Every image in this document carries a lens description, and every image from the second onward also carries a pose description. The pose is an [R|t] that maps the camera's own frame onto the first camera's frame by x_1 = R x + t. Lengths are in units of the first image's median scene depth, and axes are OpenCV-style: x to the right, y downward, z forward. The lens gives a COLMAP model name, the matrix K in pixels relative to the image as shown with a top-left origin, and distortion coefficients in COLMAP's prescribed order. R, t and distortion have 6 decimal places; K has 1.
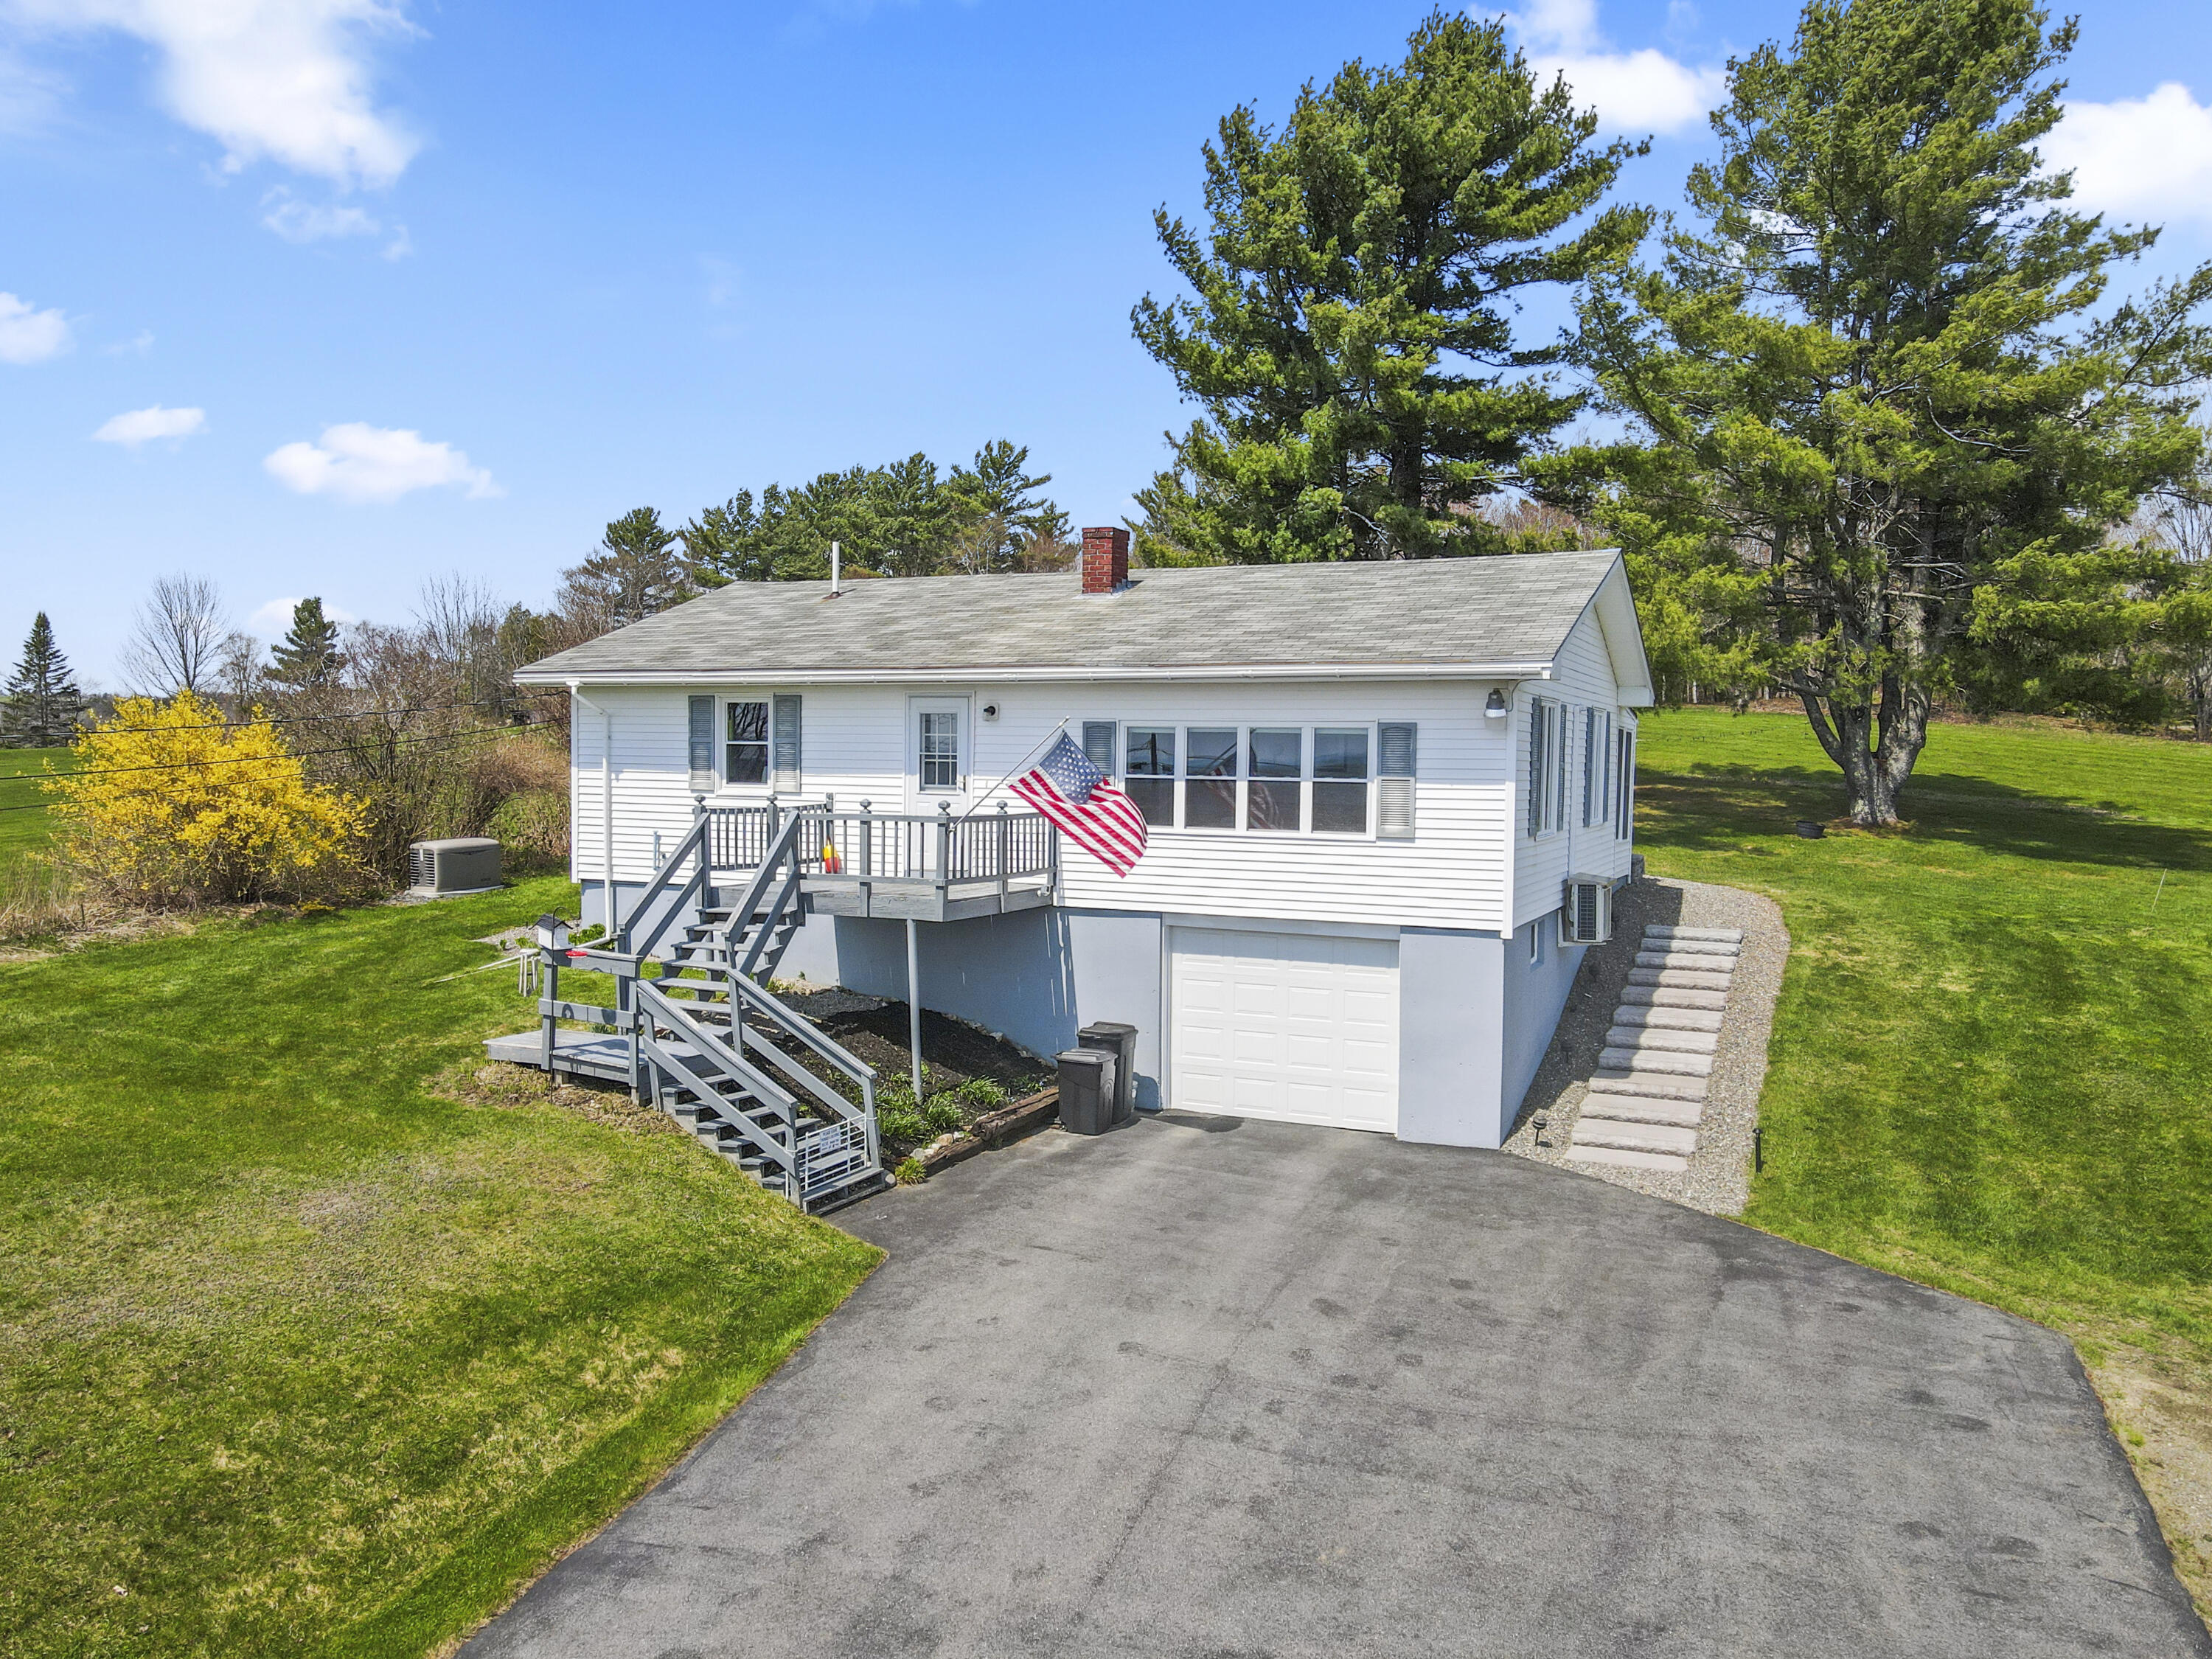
lens RADIAL K [[1624.1, 0, 1099.9], [0, 1624.1, 836.4], [0, 0, 1]] dist [-0.005457, 0.036873]
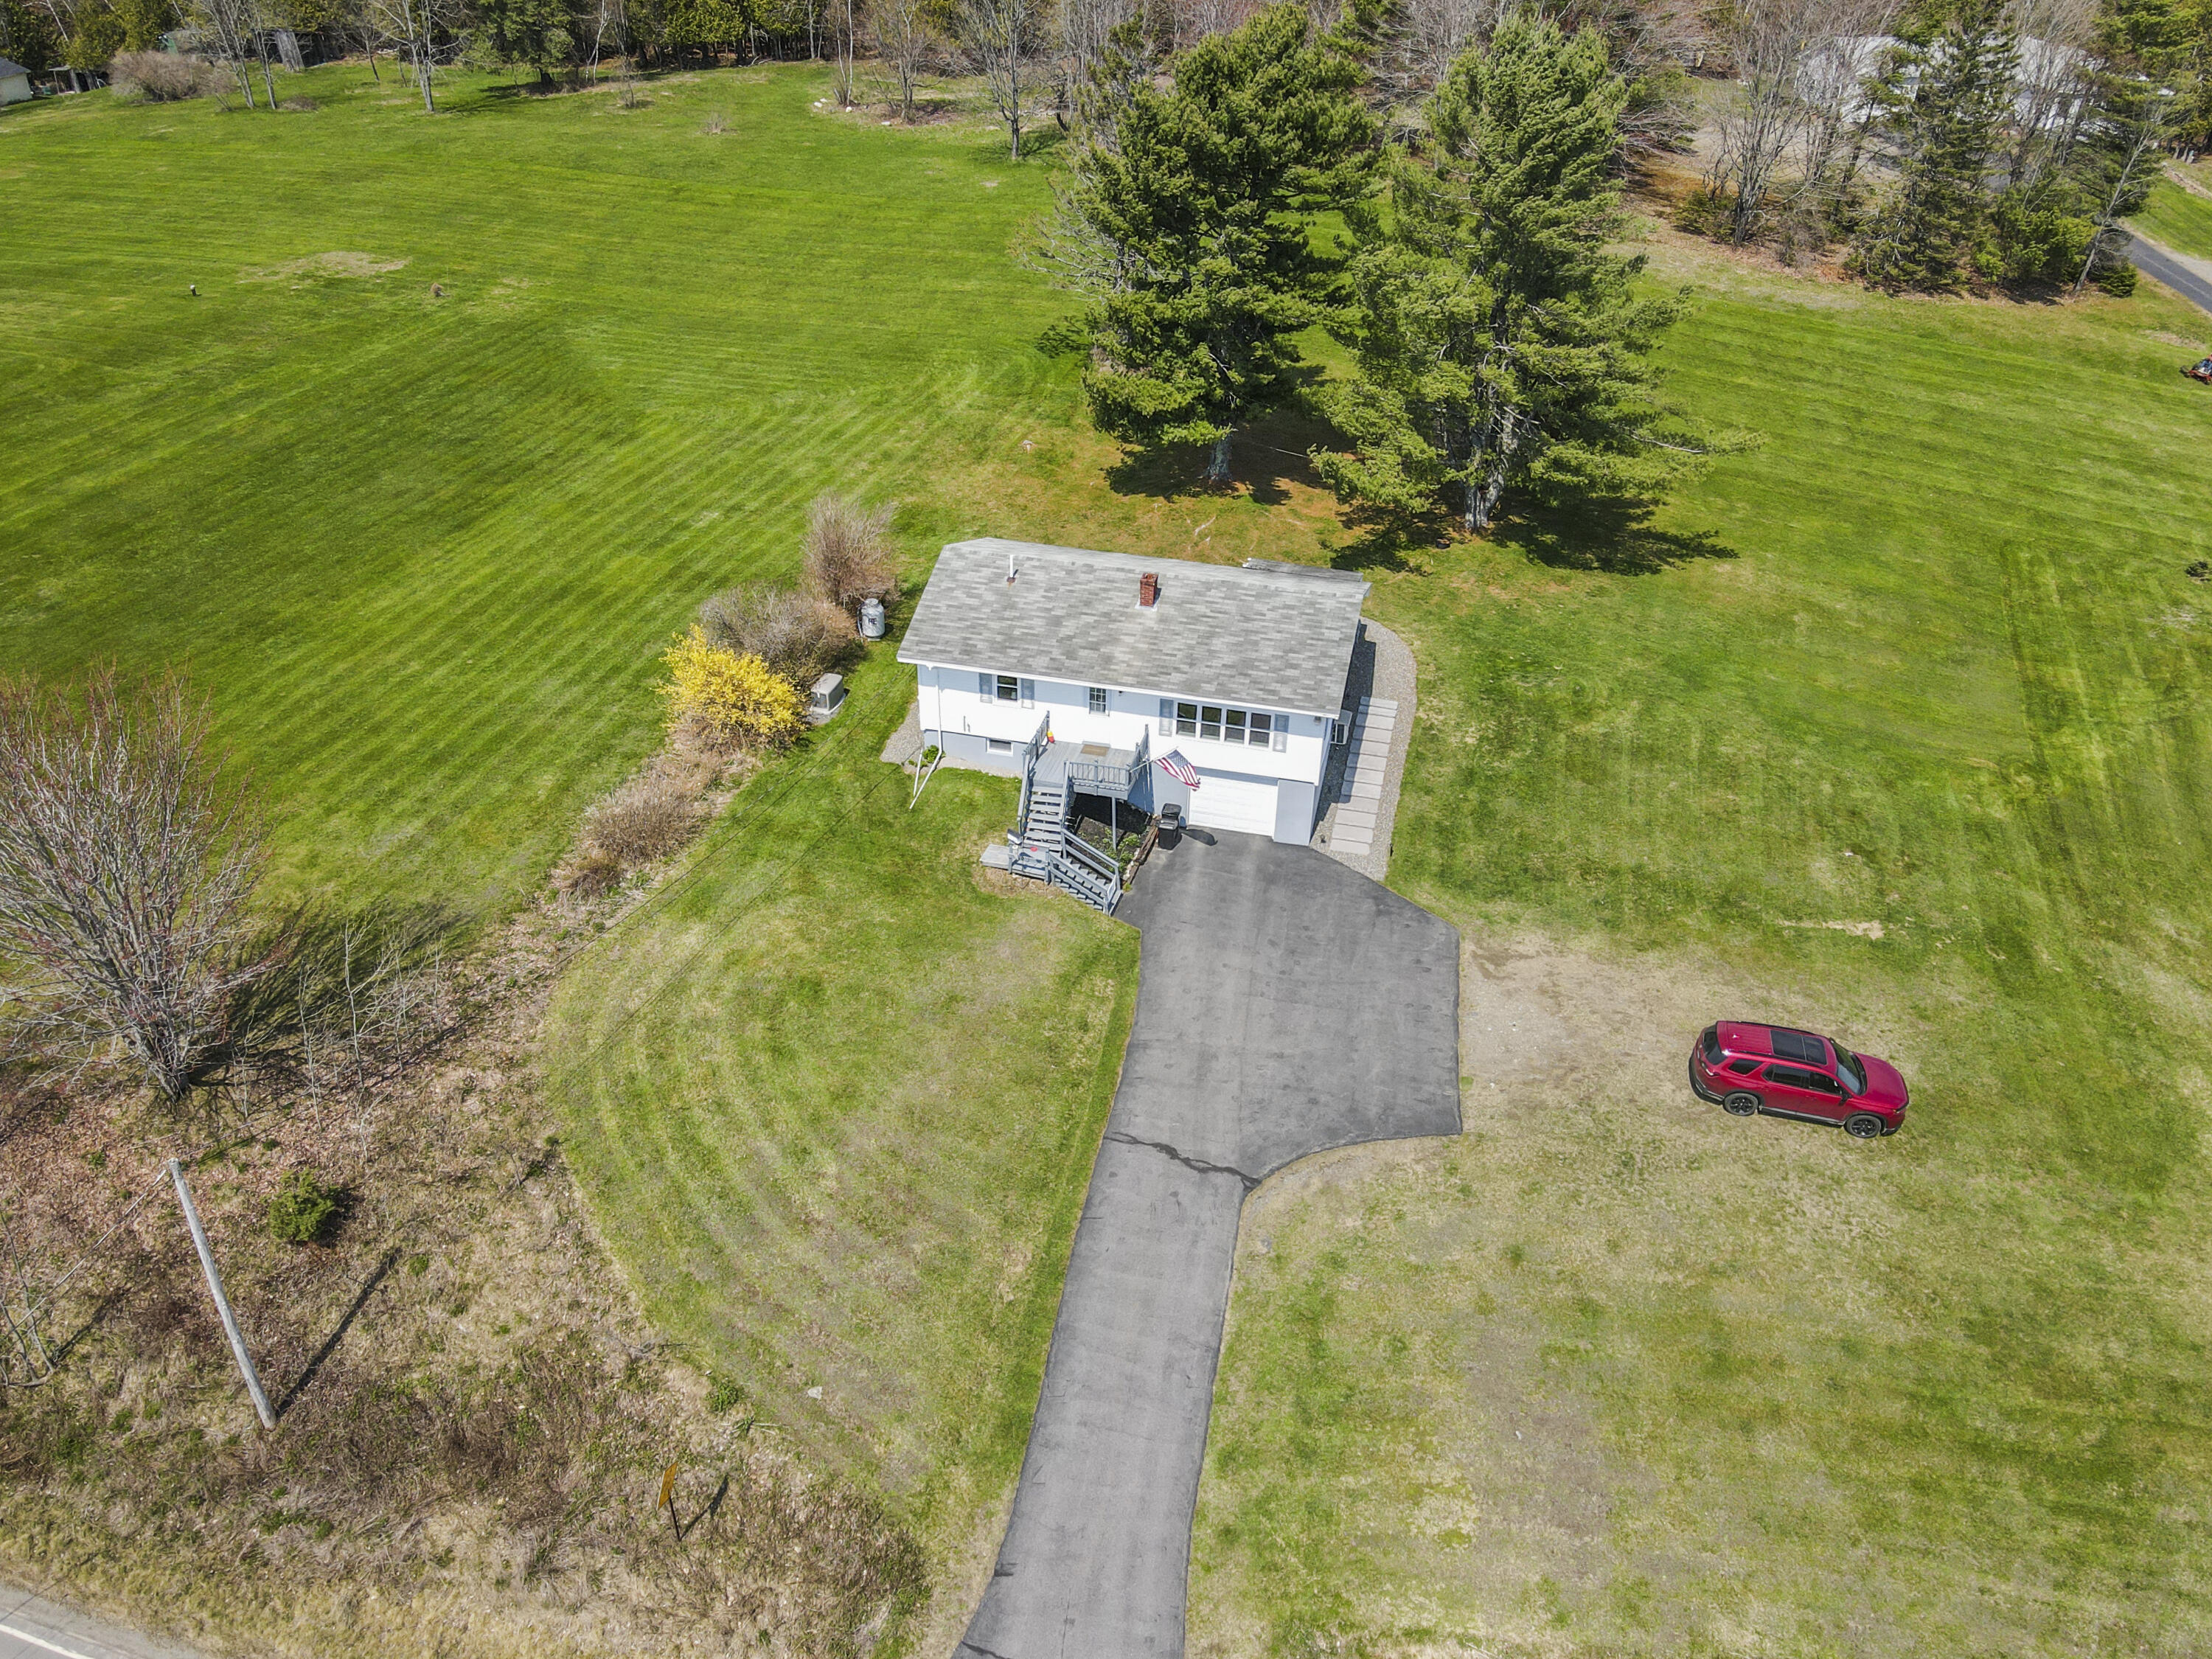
lens RADIAL K [[1624.1, 0, 1099.9], [0, 1624.1, 836.4], [0, 0, 1]] dist [-0.005457, 0.036873]
pose [[0.982456, -0.096743, 0.159443, -0.595507], [0.003339, 0.863921, 0.503616, -1.309188], [-0.186467, -0.494248, 0.849087, -1.425657]]
